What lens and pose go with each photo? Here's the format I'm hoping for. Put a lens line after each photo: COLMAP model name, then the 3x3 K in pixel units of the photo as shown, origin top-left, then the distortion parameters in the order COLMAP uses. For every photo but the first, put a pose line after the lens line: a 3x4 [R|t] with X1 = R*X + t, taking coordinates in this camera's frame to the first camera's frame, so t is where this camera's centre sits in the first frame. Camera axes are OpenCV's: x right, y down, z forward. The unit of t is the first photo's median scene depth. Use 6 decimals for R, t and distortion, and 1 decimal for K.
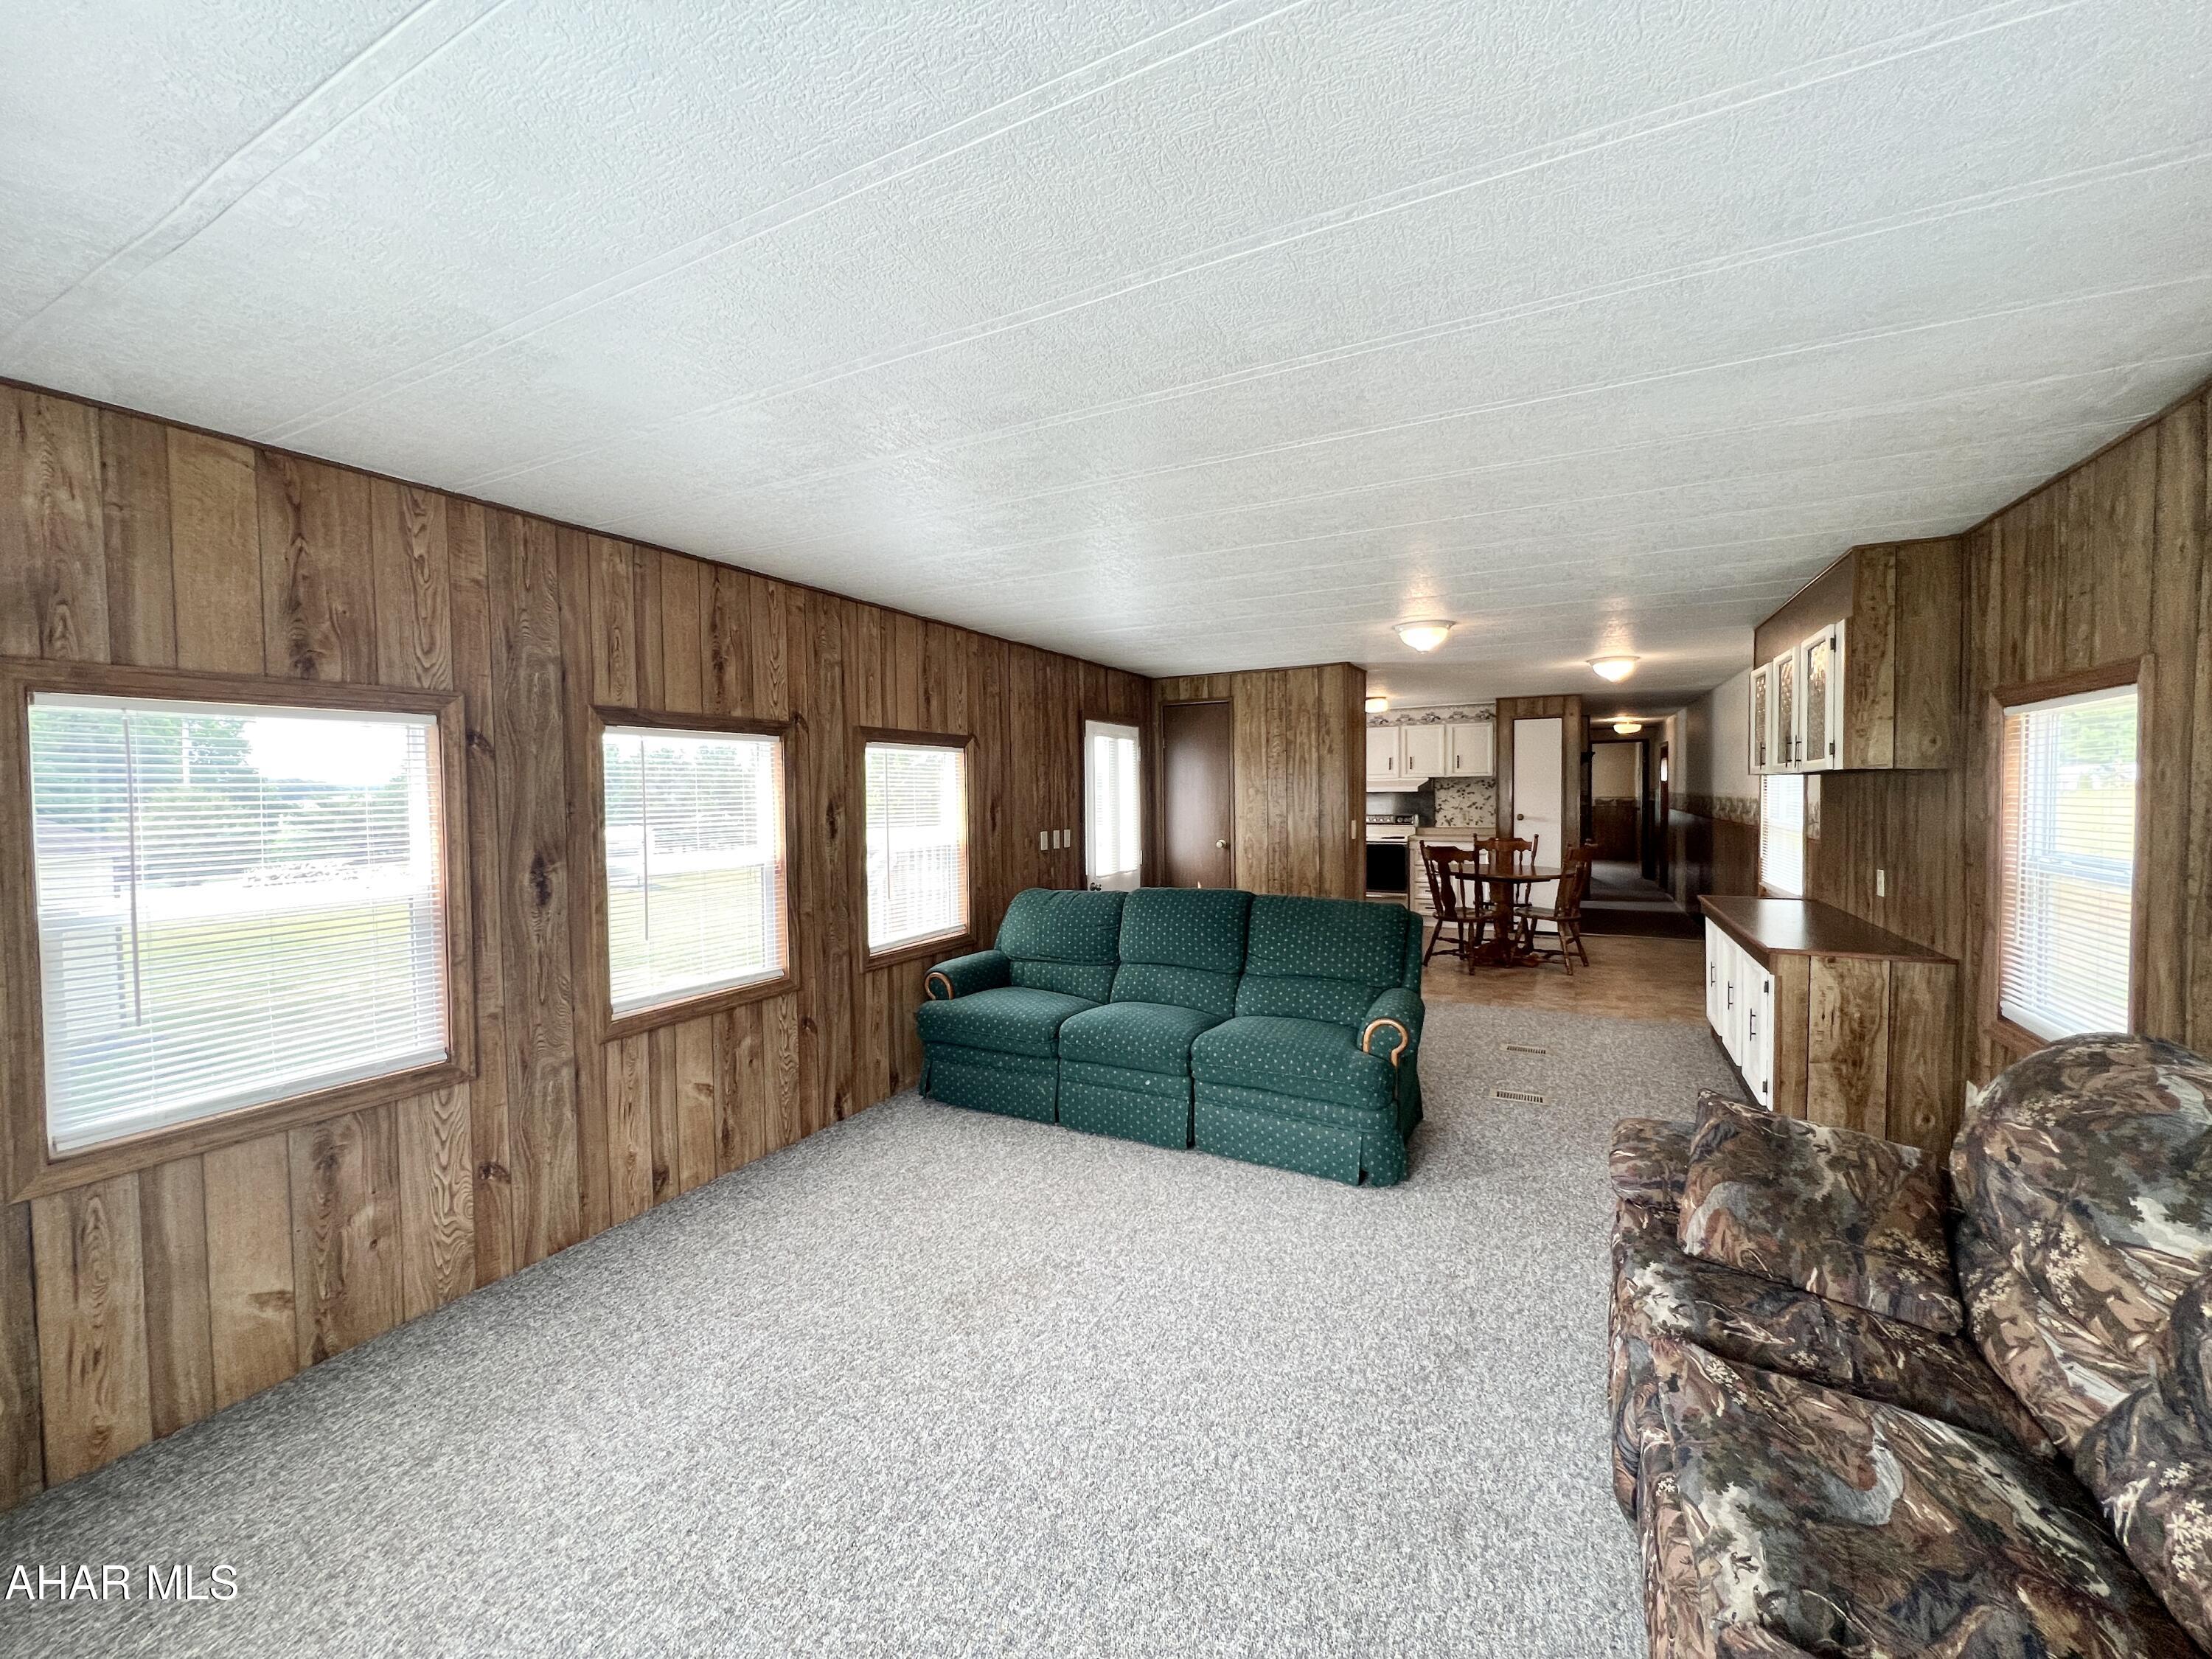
lens RADIAL K [[885.0, 0, 1098.7], [0, 885.0, 824.8], [0, 0, 1]] dist [-0.001213, 0.000201]
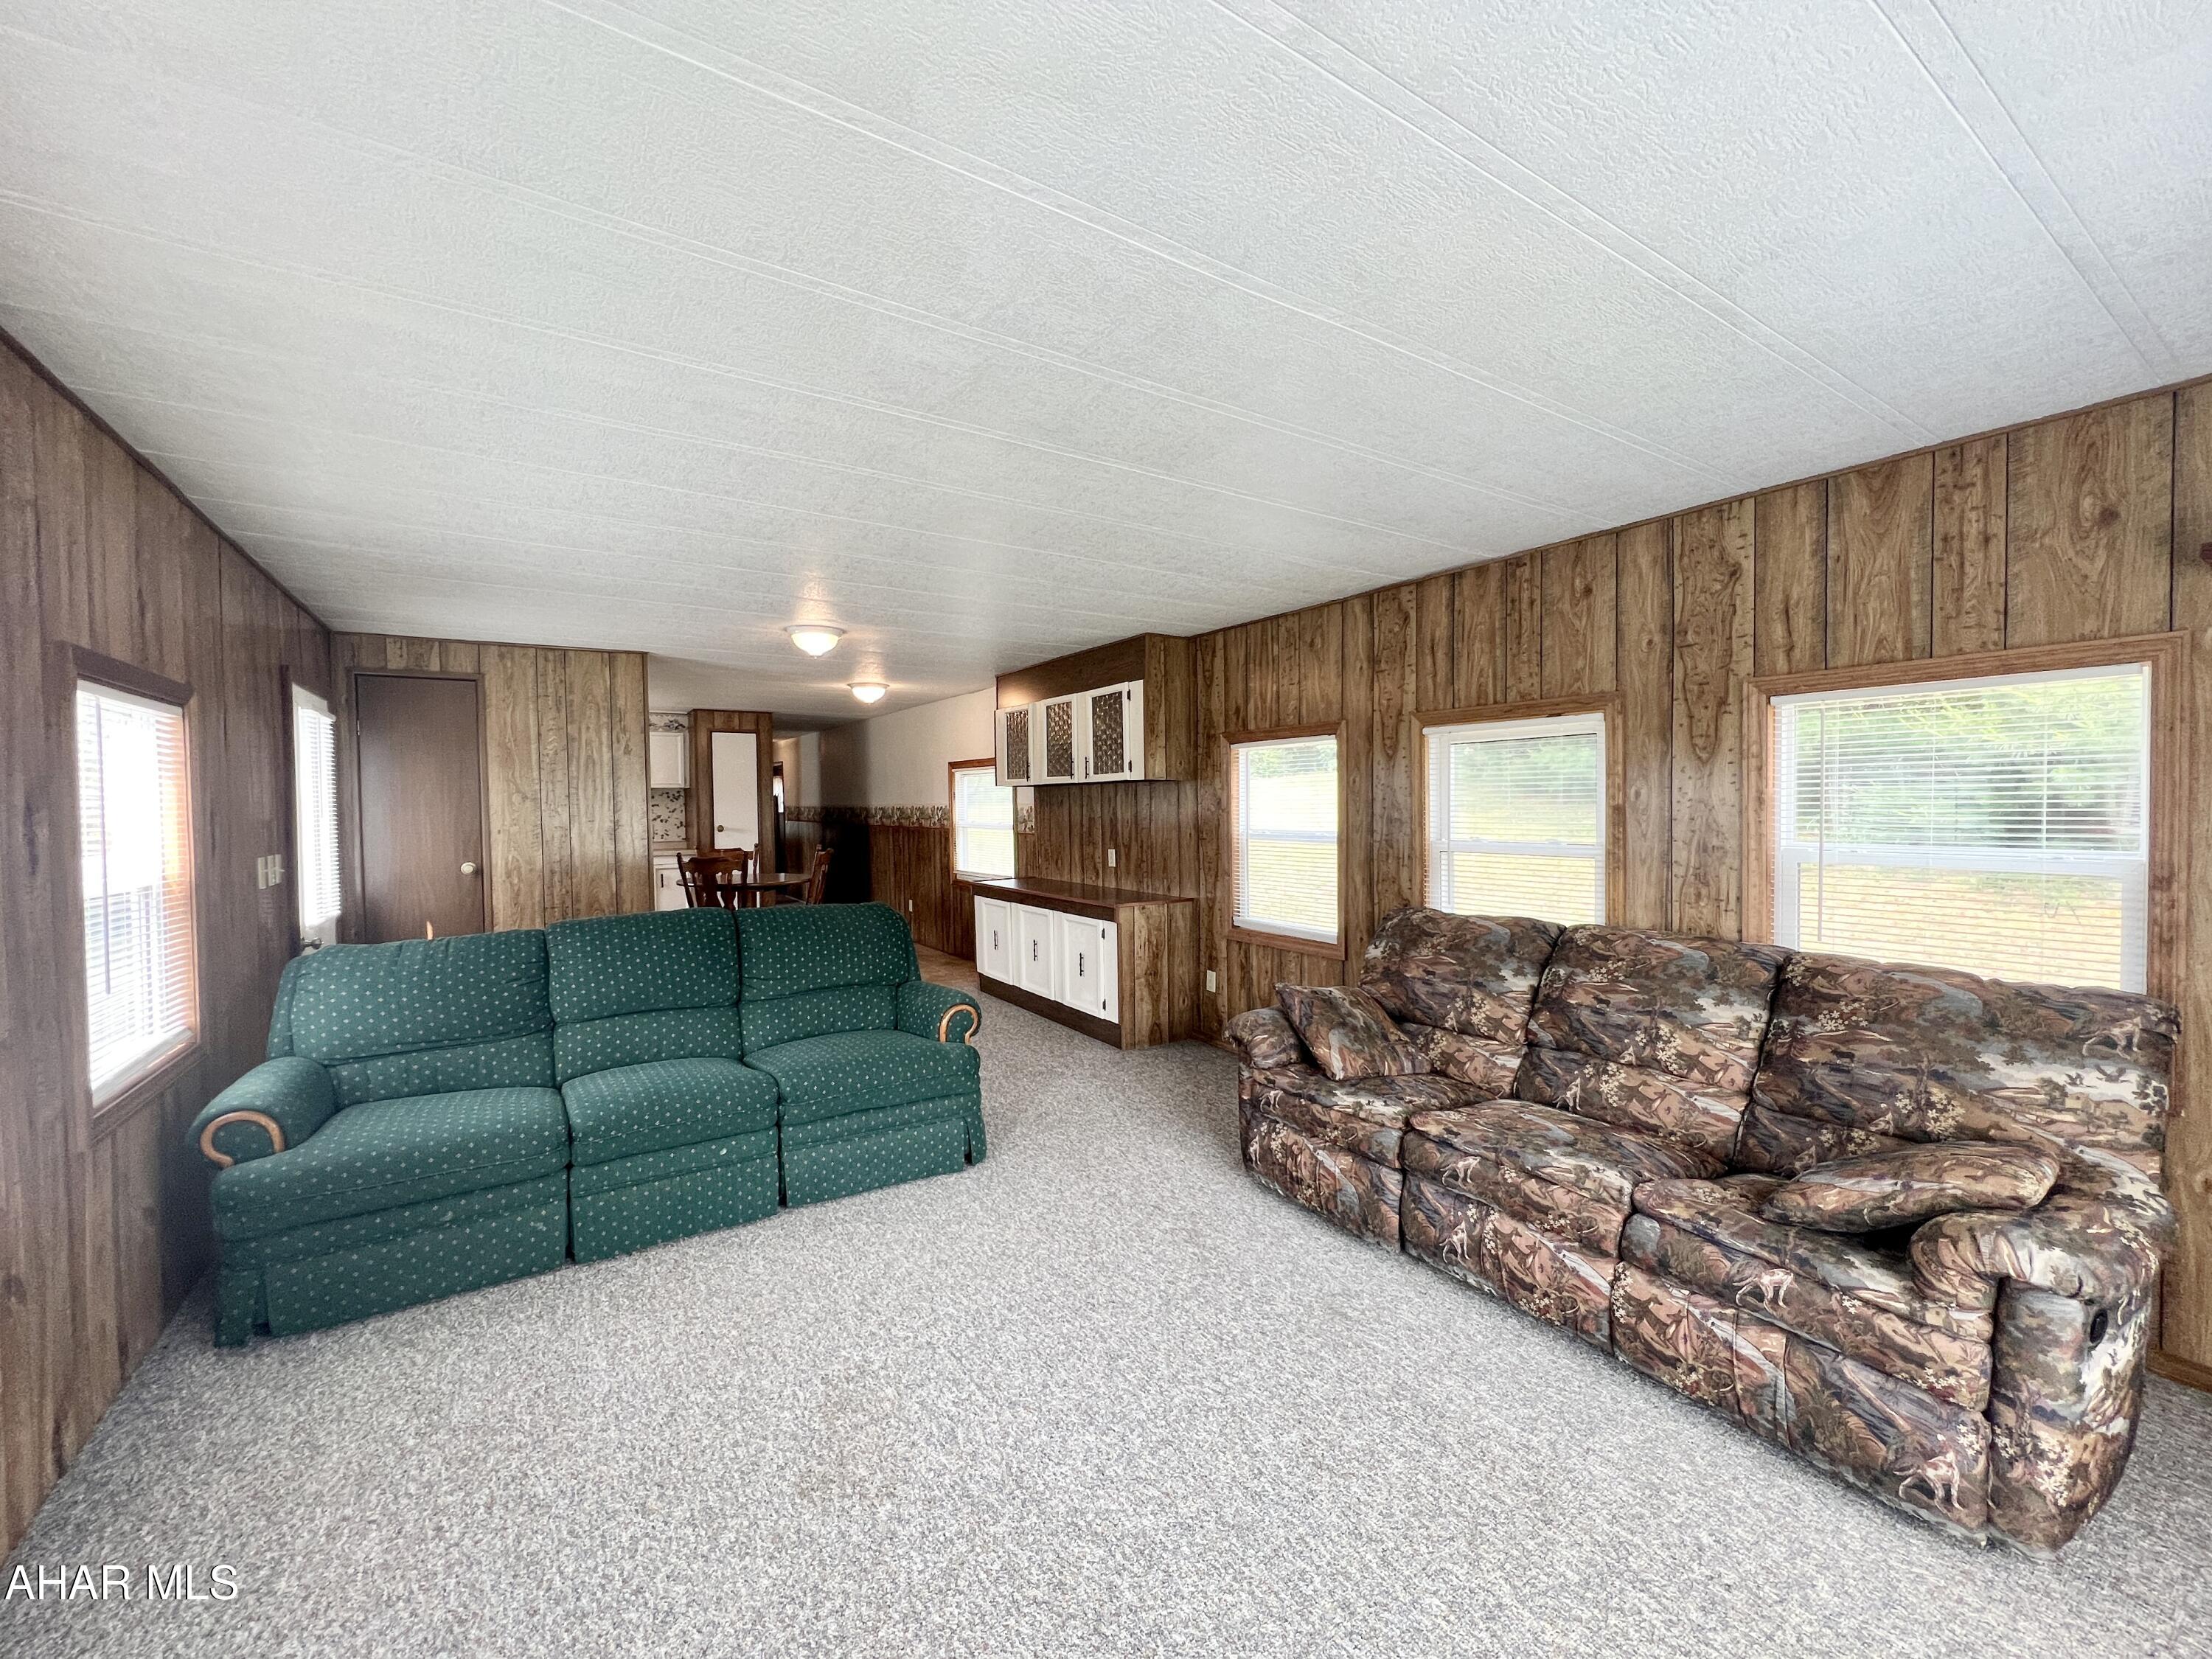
lens RADIAL K [[885.0, 0, 1100.1], [0, 885.0, 824.3], [0, 0, 1]] dist [-0.001213, 0.000201]
pose [[0.492538, -0.017178, 0.870121, -0.466125], [0.038295, 0.999265, -0.001950, 0.012093], [-0.869448, 0.034282, 0.492834, 0.305153]]
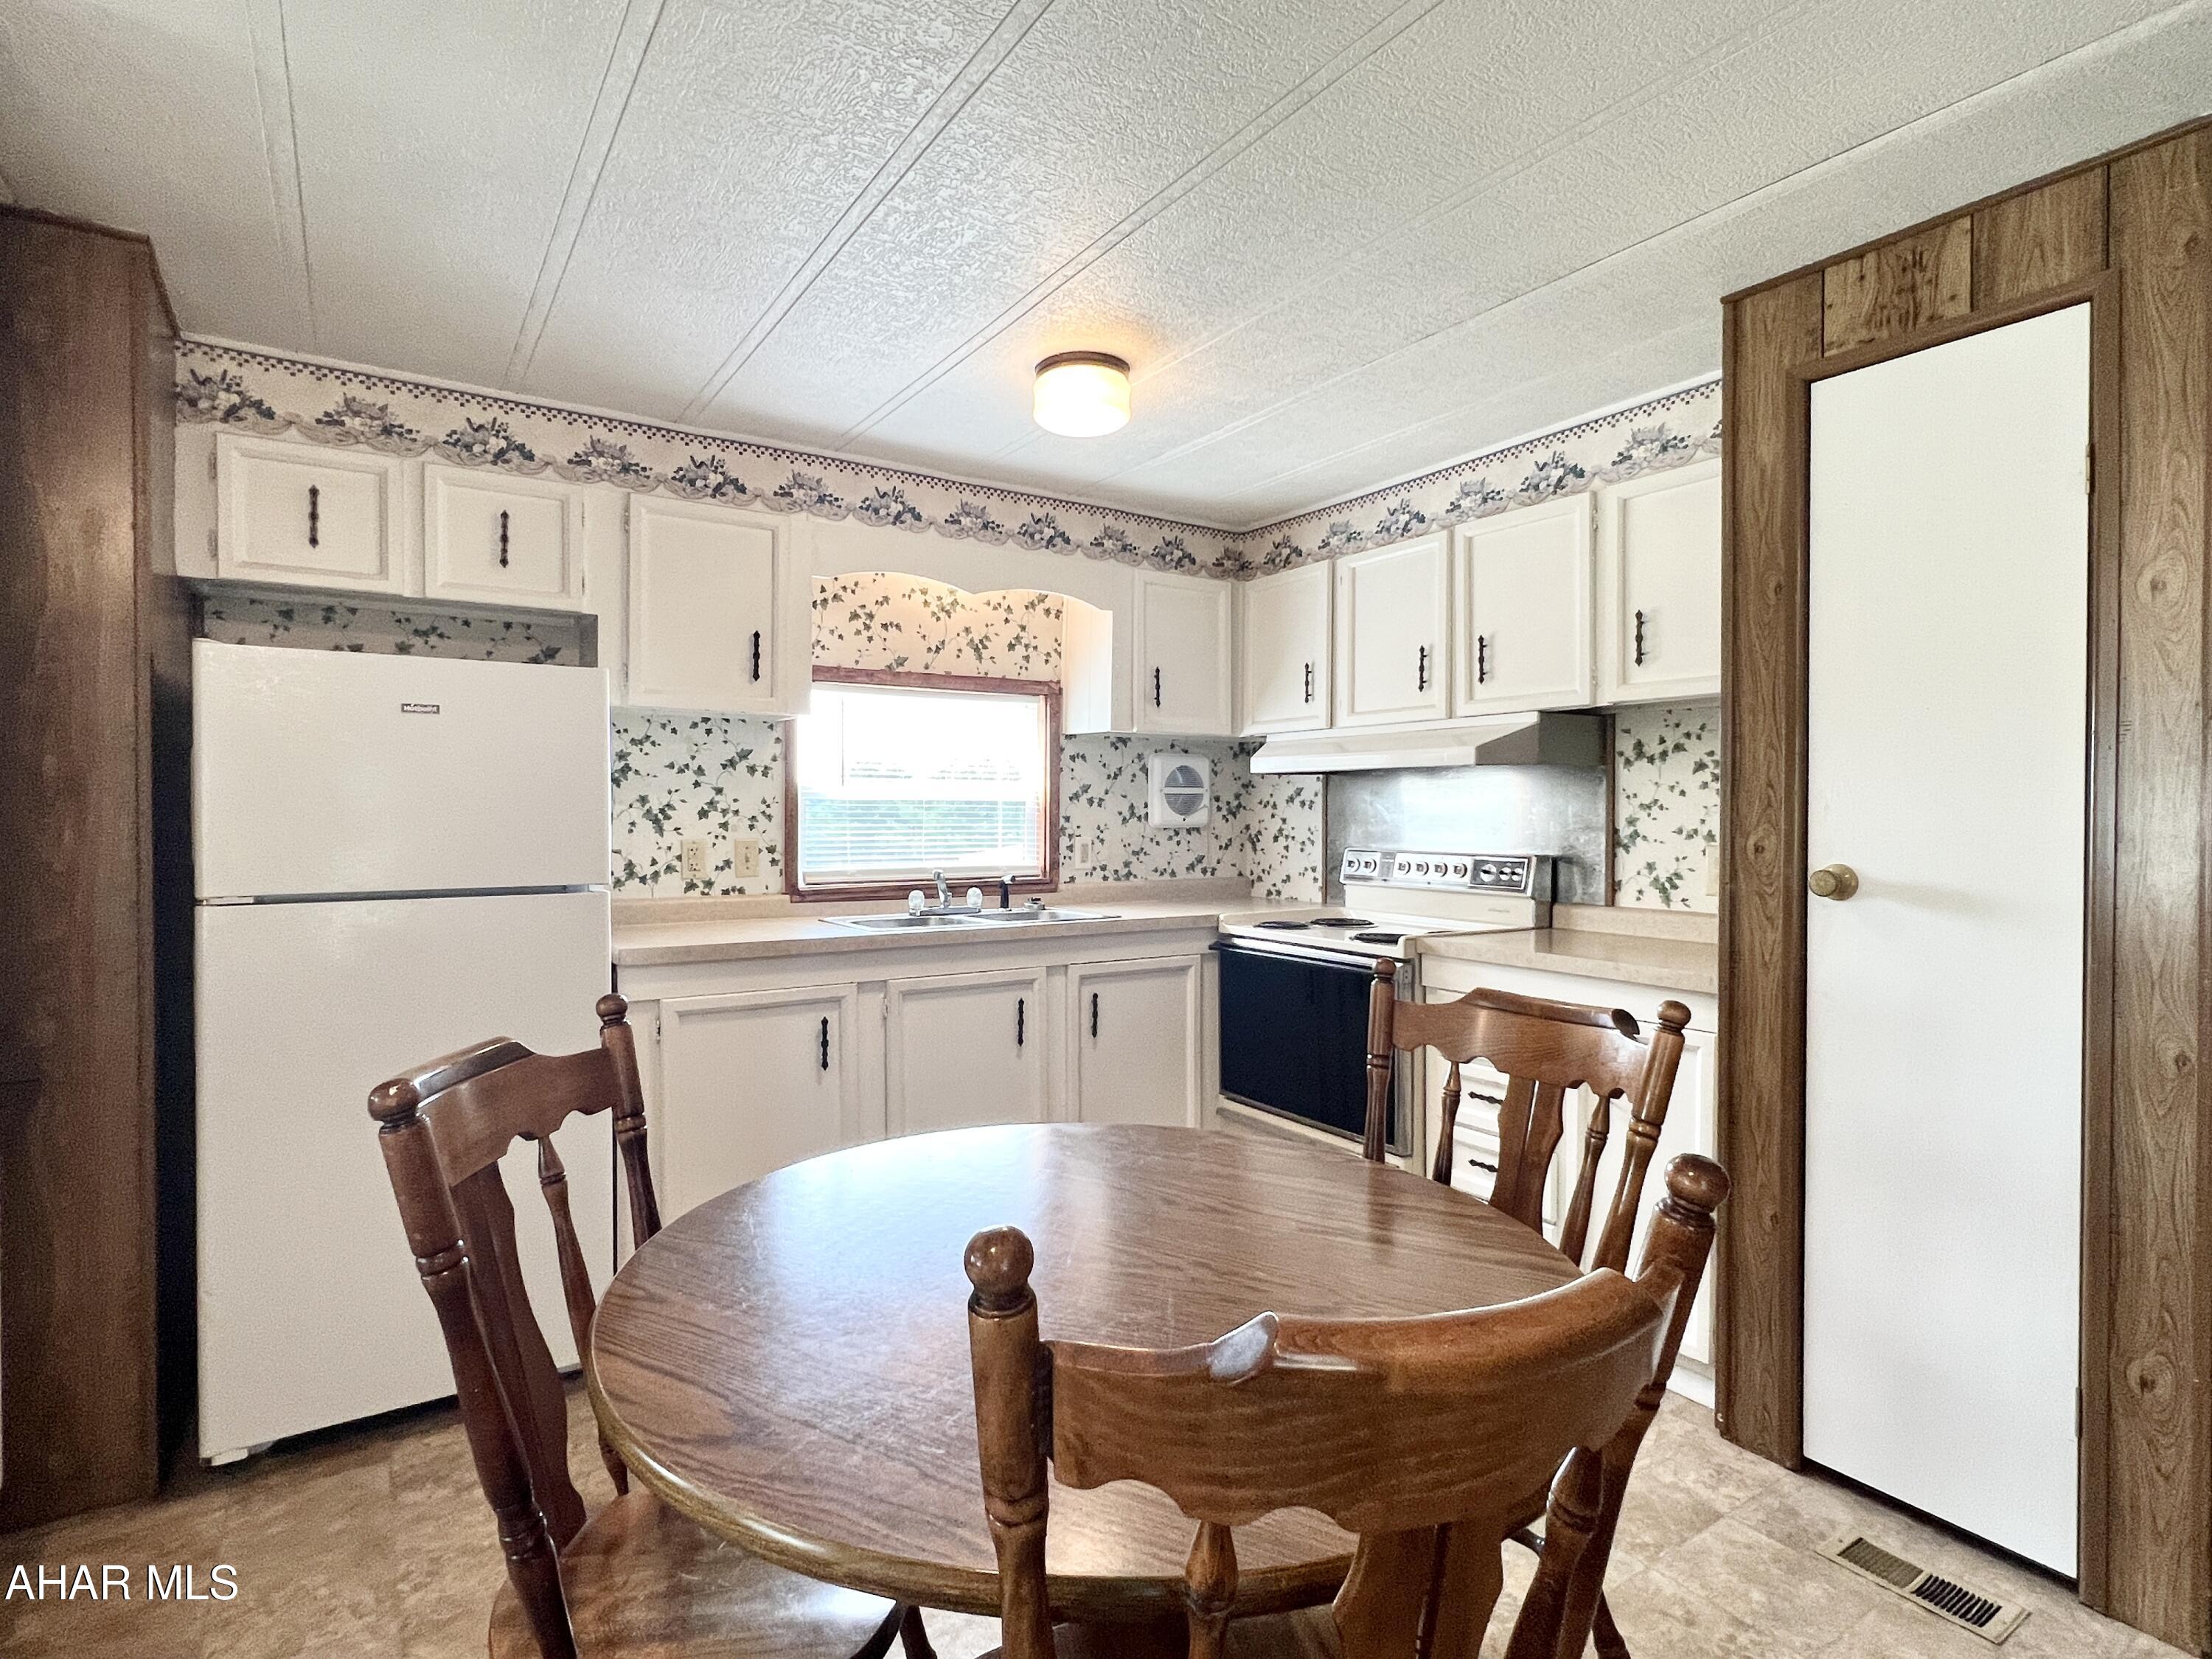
lens RADIAL K [[1122.6, 0, 1093.5], [0, 1122.6, 827.2], [0, 0, 1]] dist [0.002608, -0.003741]
pose [[0.873283, 0.020230, -0.486794, 1.114062], [-0.031675, 0.999381, -0.015290, -0.028784], [0.486183, 0.028772, 0.873383, 1.742844]]
